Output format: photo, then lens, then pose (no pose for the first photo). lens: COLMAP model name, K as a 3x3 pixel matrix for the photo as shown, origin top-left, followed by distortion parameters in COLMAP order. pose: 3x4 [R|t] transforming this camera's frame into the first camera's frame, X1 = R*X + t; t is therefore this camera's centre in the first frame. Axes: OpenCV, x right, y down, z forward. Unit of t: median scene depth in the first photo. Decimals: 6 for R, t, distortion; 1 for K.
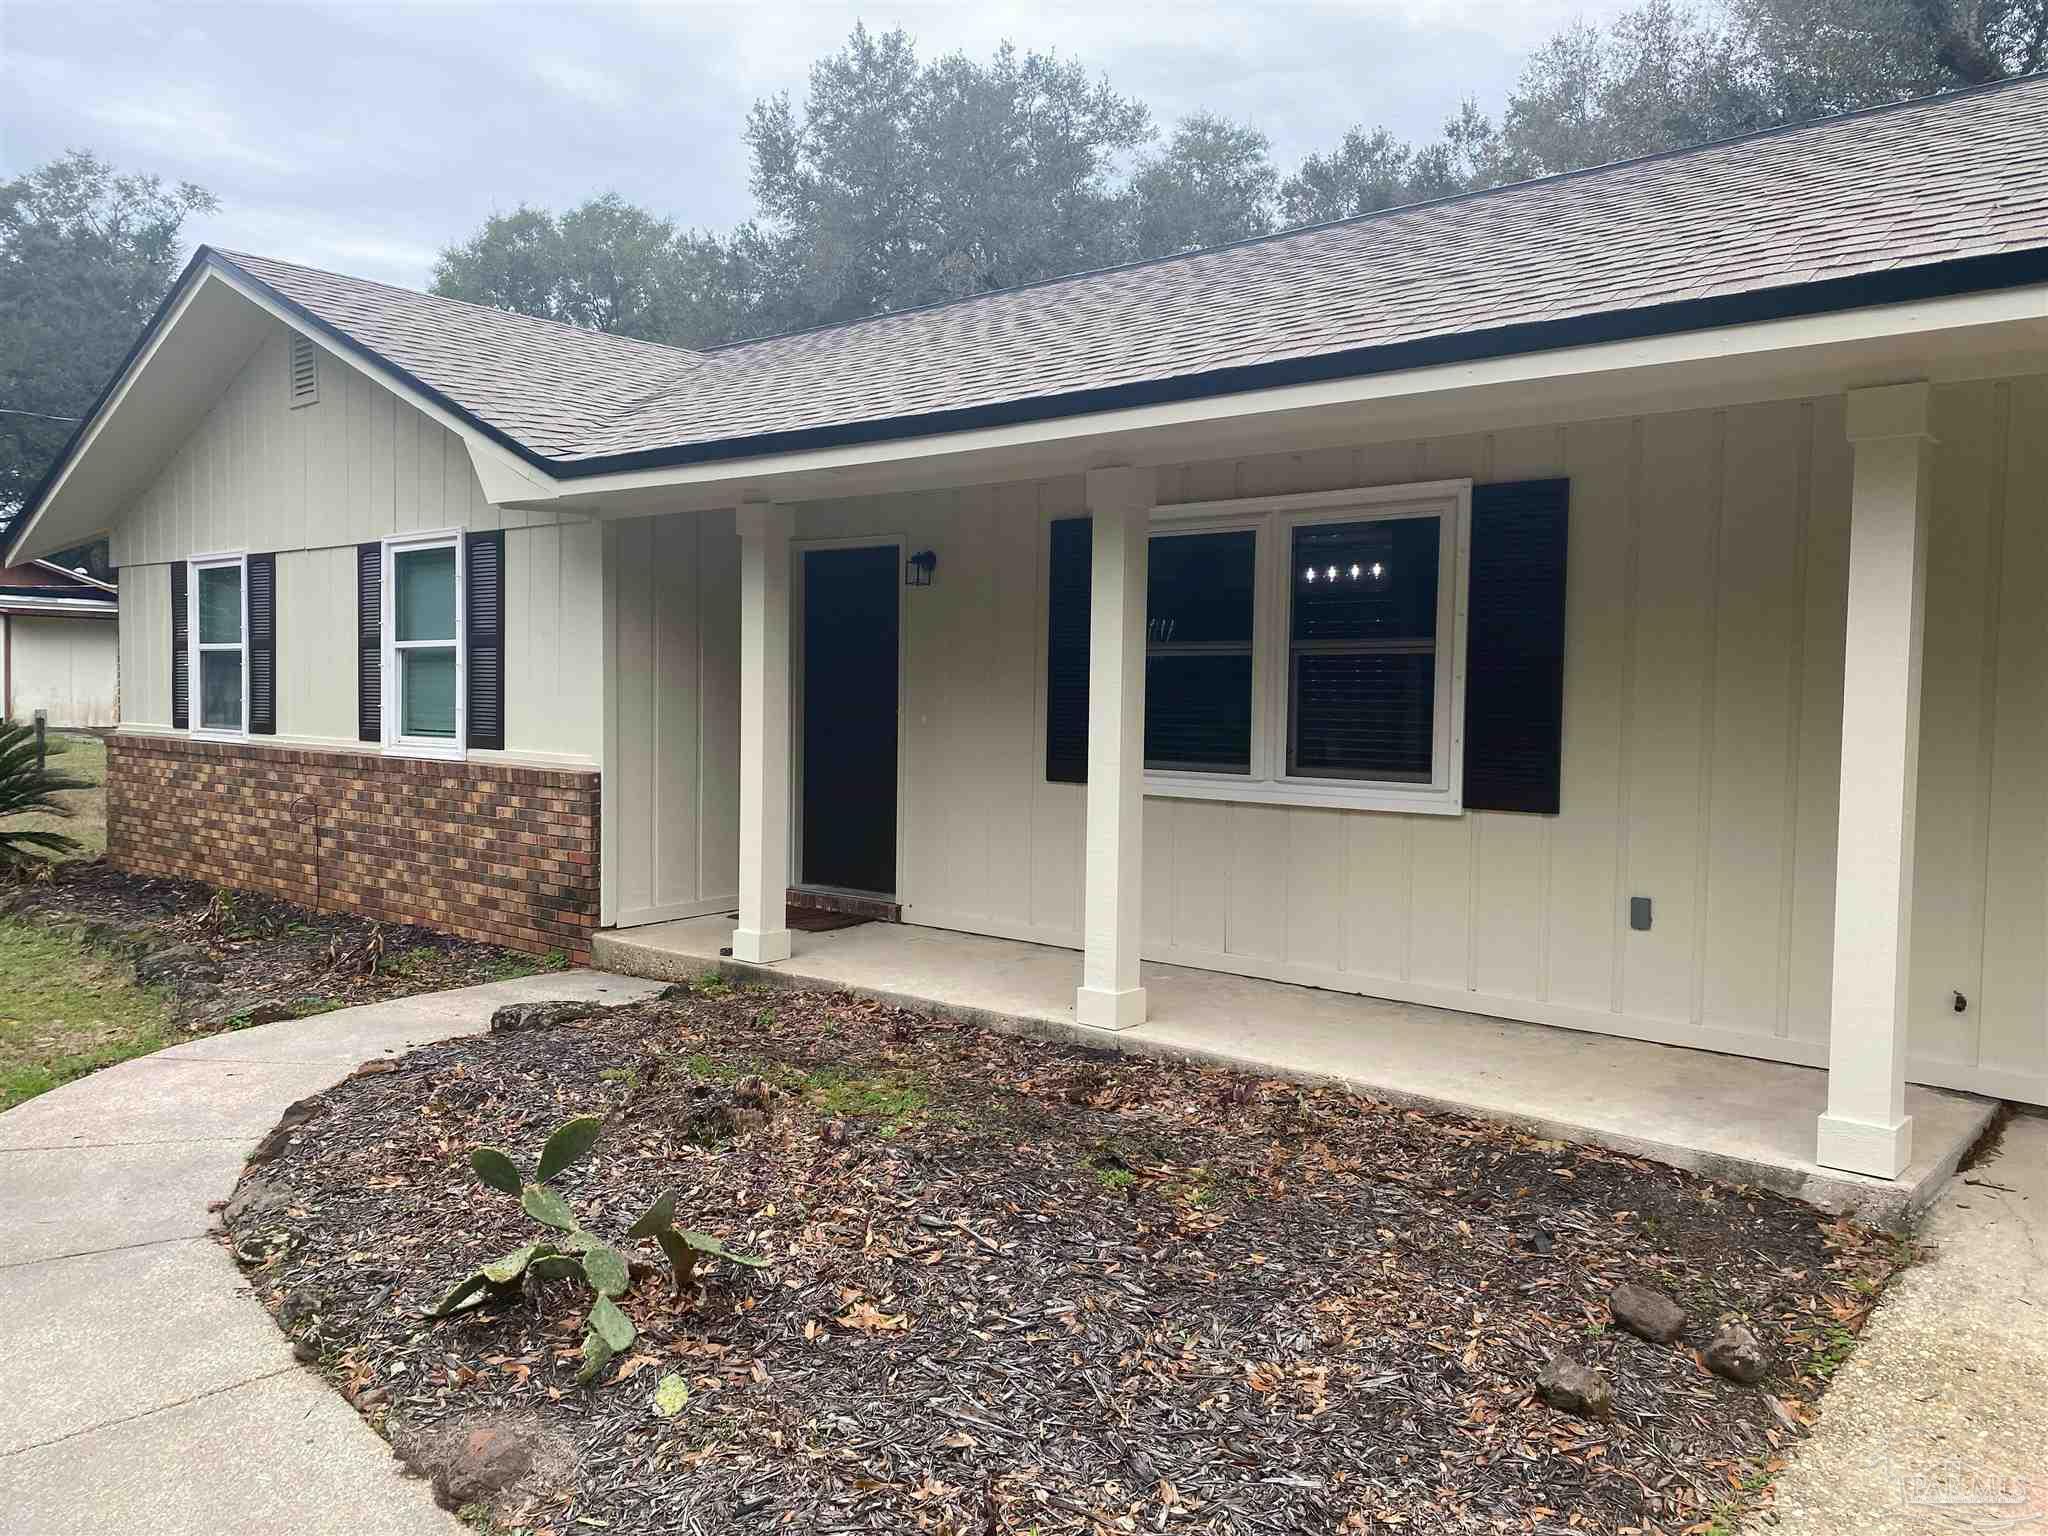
lens RADIAL K [[1574.4, 0, 1030.6], [0, 1574.4, 760.4], [0, 0, 1]] dist [0.014621, -0.047436]
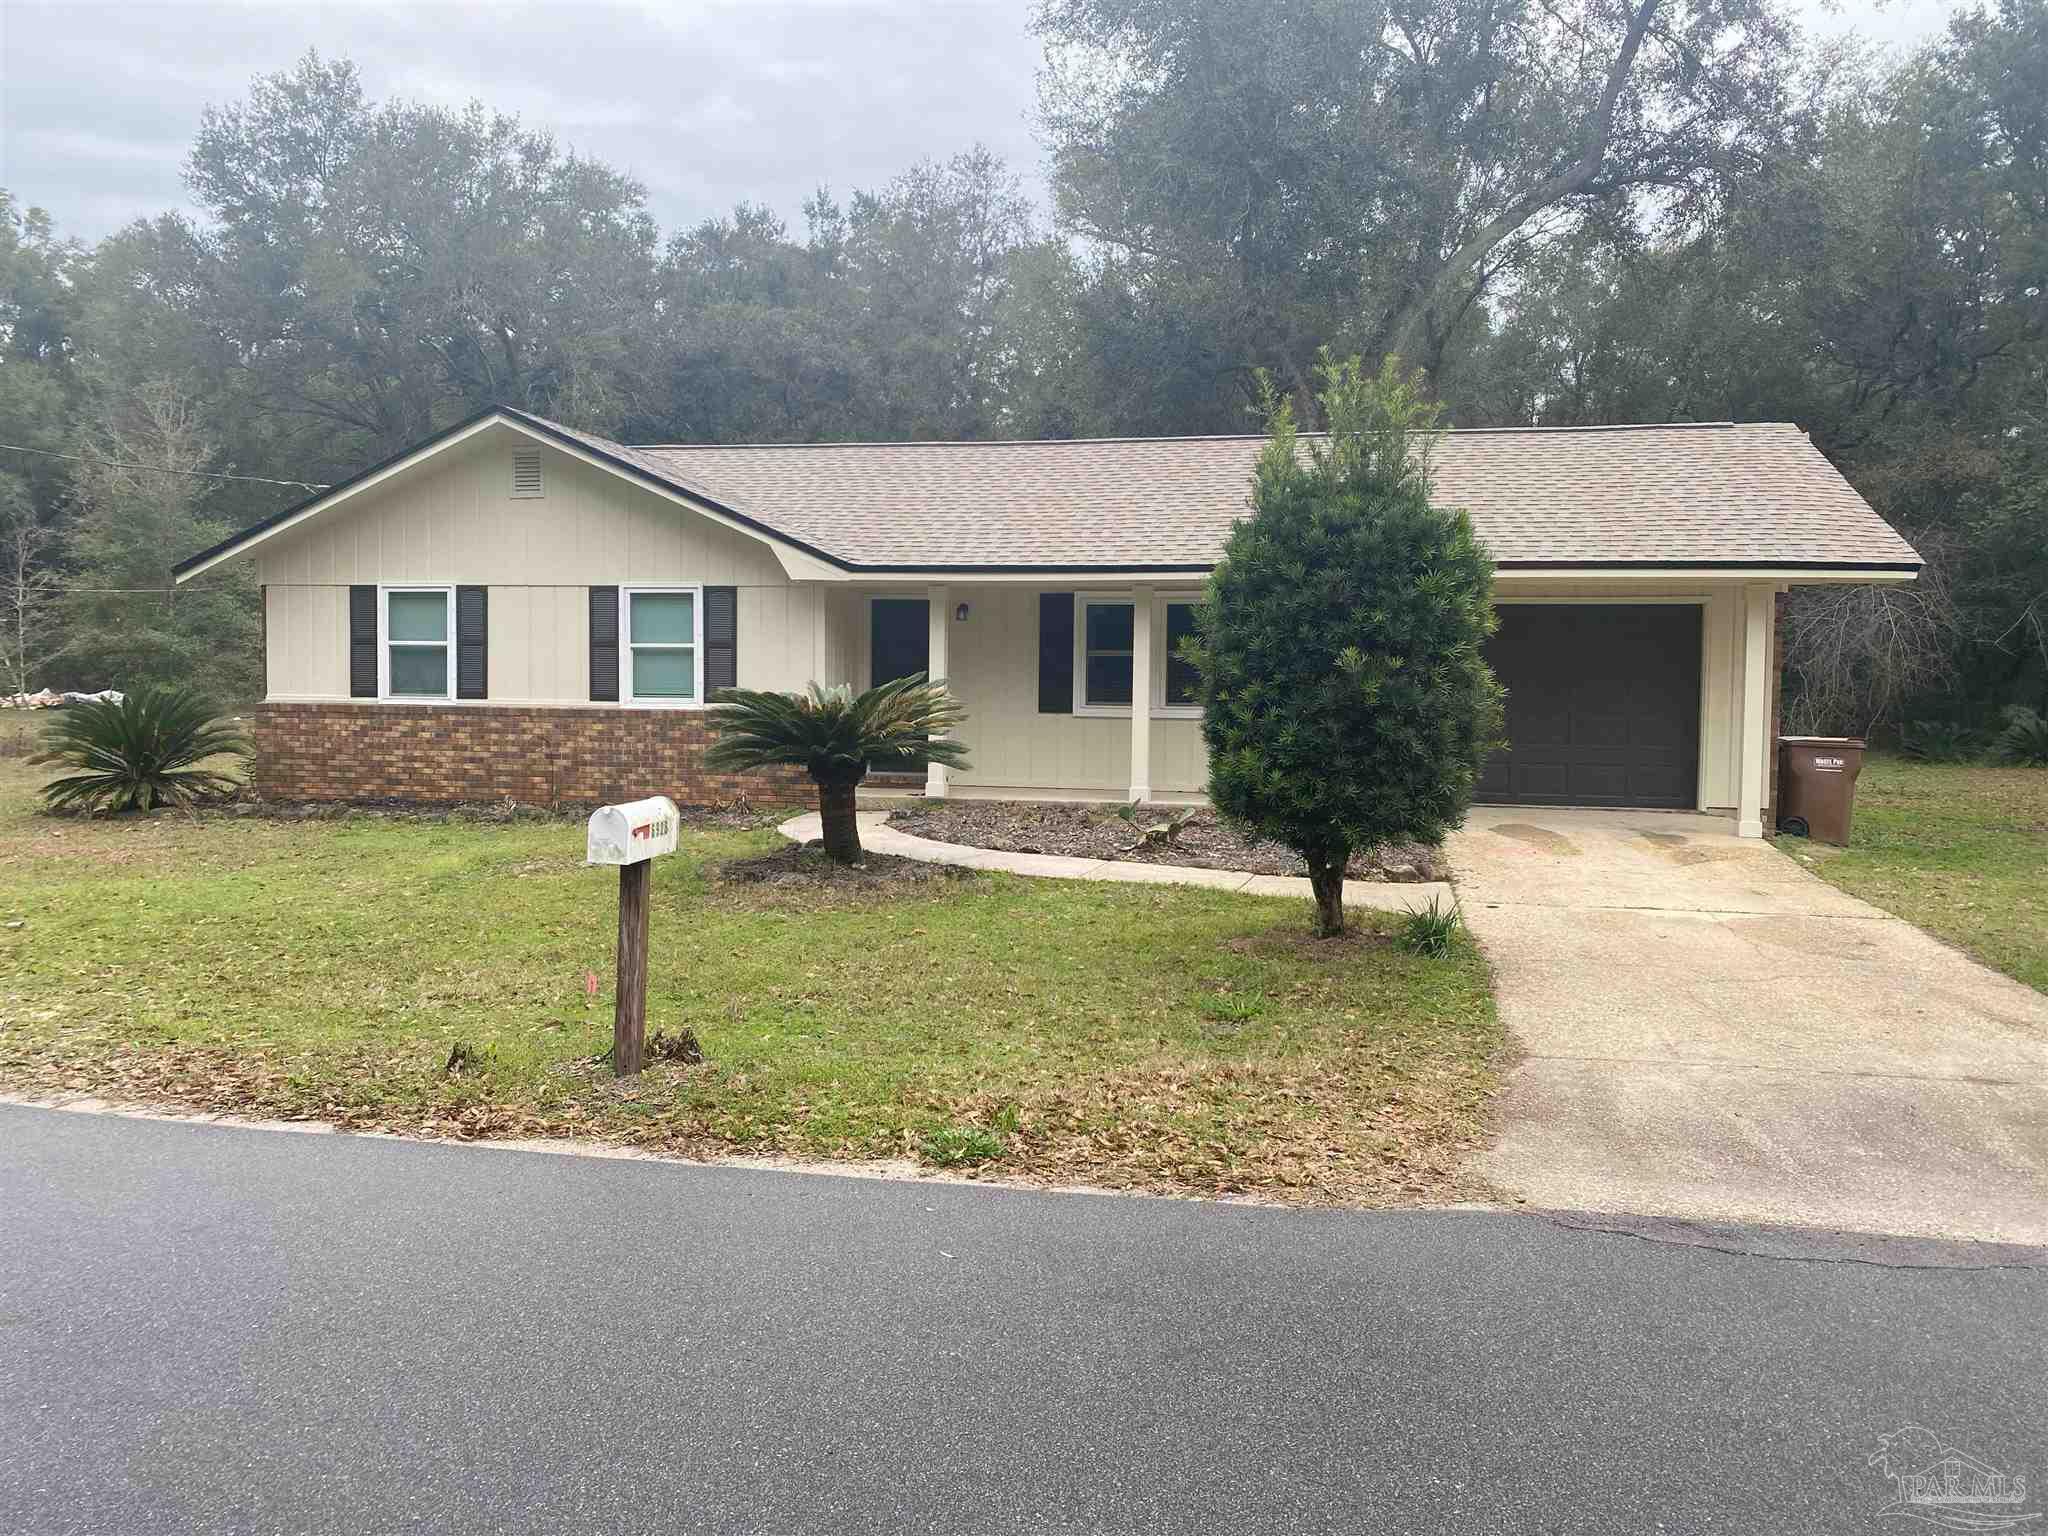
lens RADIAL K [[1574.4, 0, 1038.8], [0, 1574.4, 756.6], [0, 0, 1]] dist [0.014621, -0.047436]
pose [[0.875353, -0.028063, 0.482670, -0.892838], [0.022455, 0.999597, 0.017394, 0.031150], [-0.482963, -0.004387, 0.875630, -0.782902]]
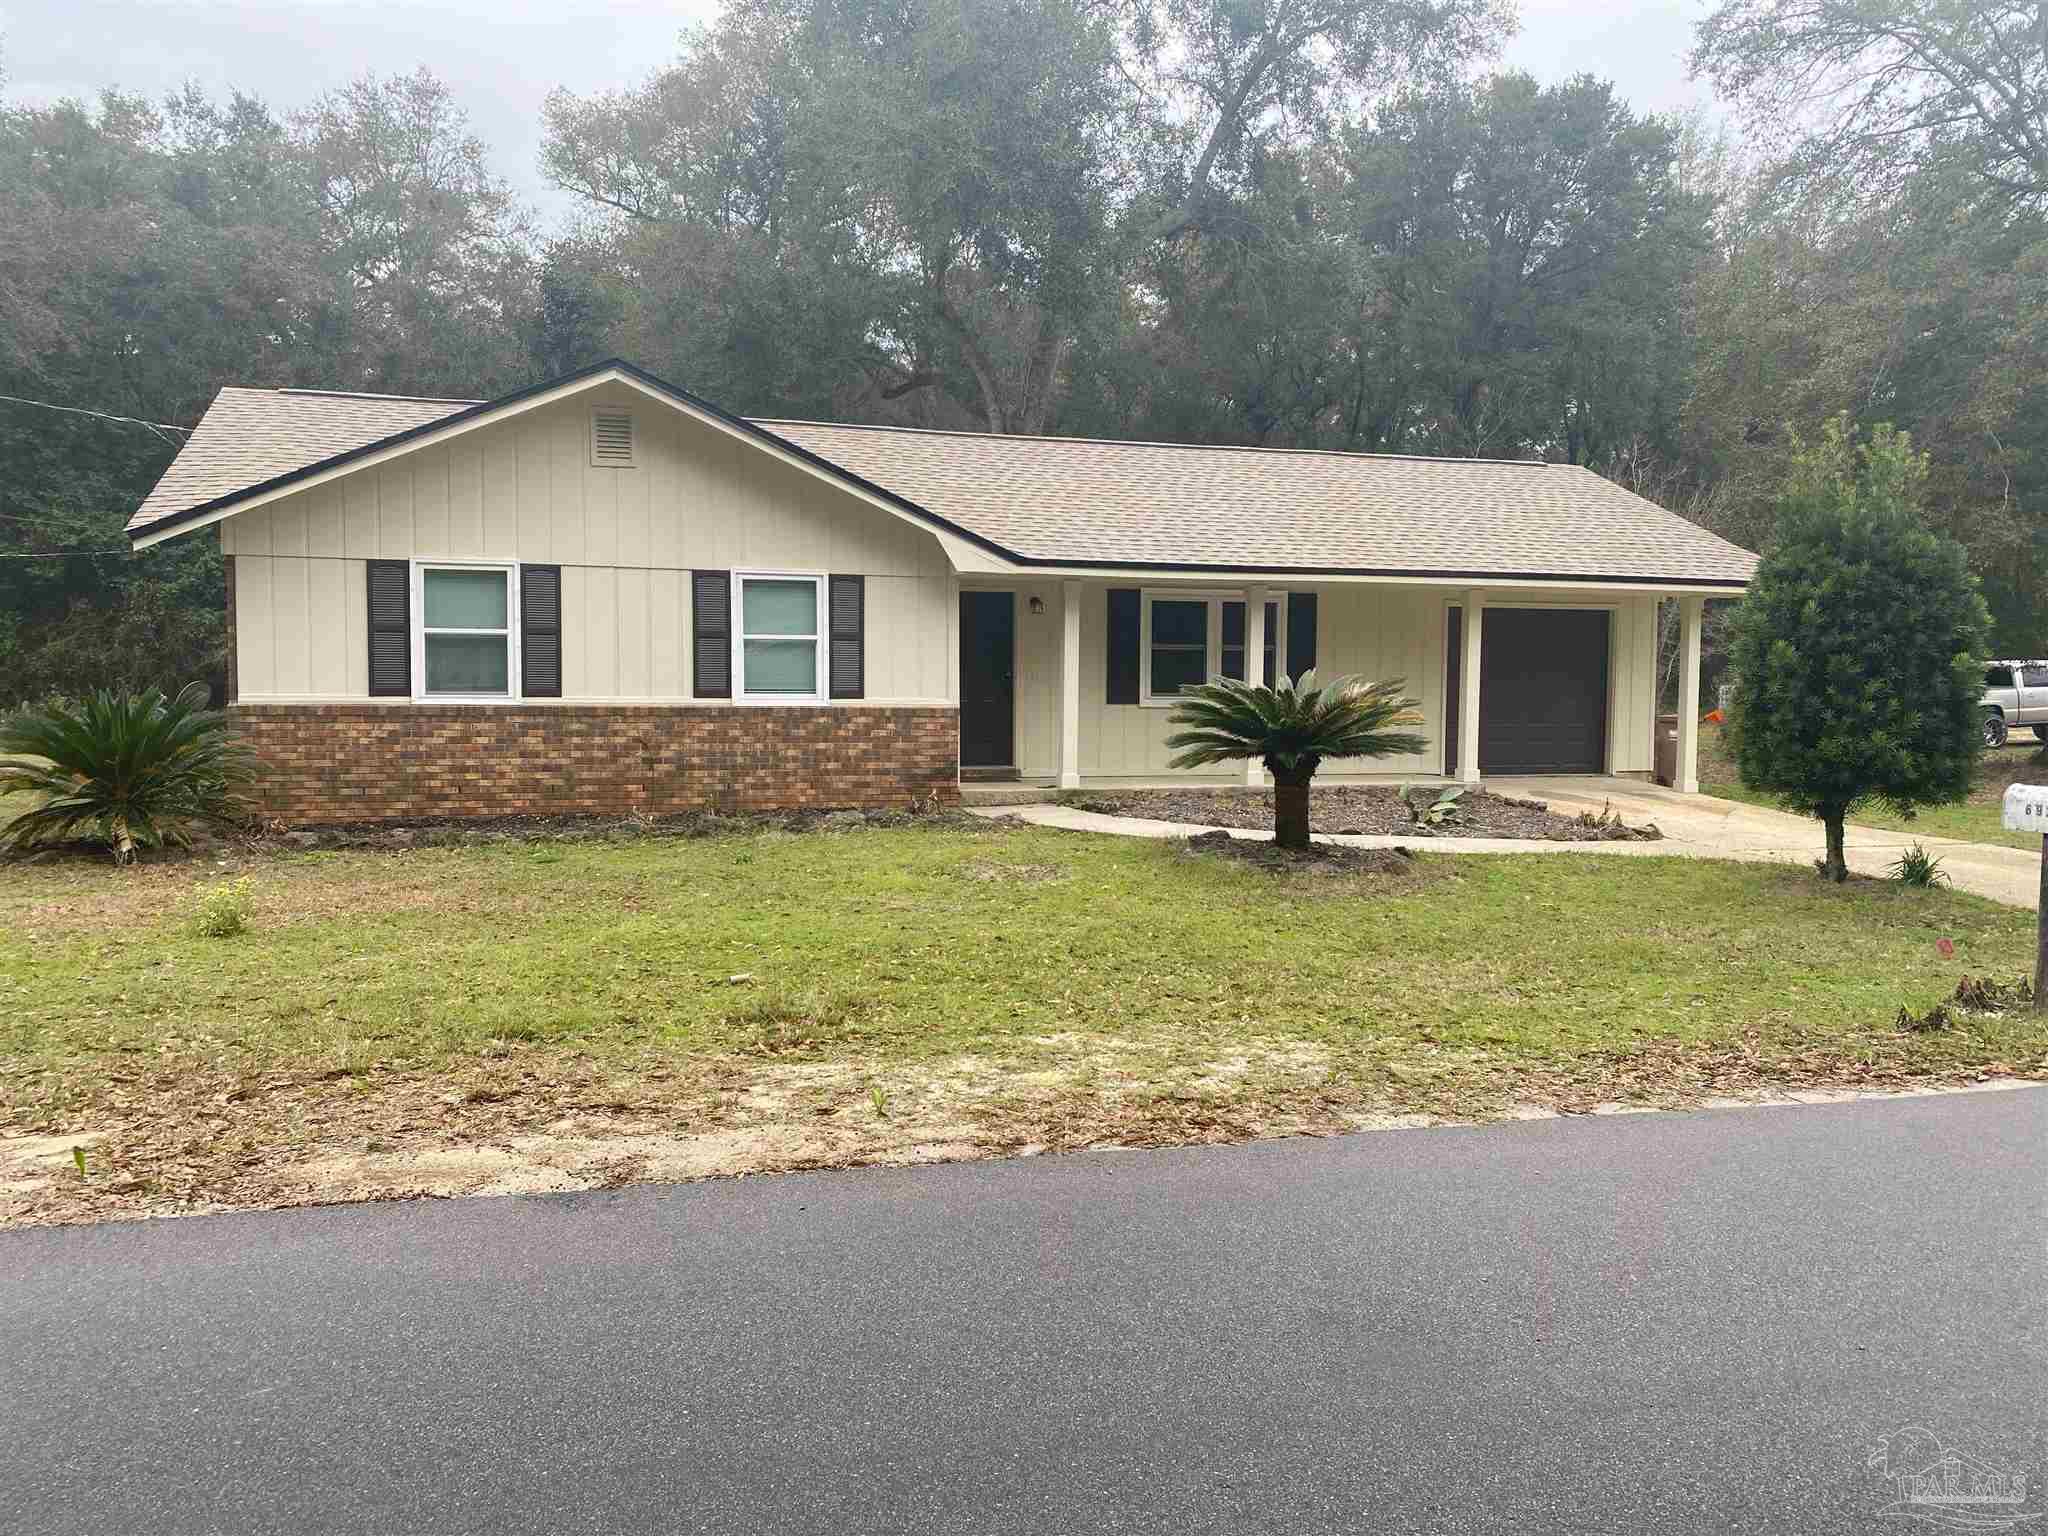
lens RADIAL K [[1574.4, 0, 1055.5], [0, 1574.4, 756.7], [0, 0, 1]] dist [0.014621, -0.047436]
pose [[0.516817, -0.058139, 0.854120, -1.680875], [0.034730, 0.998294, 0.046938, -0.016324], [-0.855391, 0.005405, 0.517954, -0.097741]]
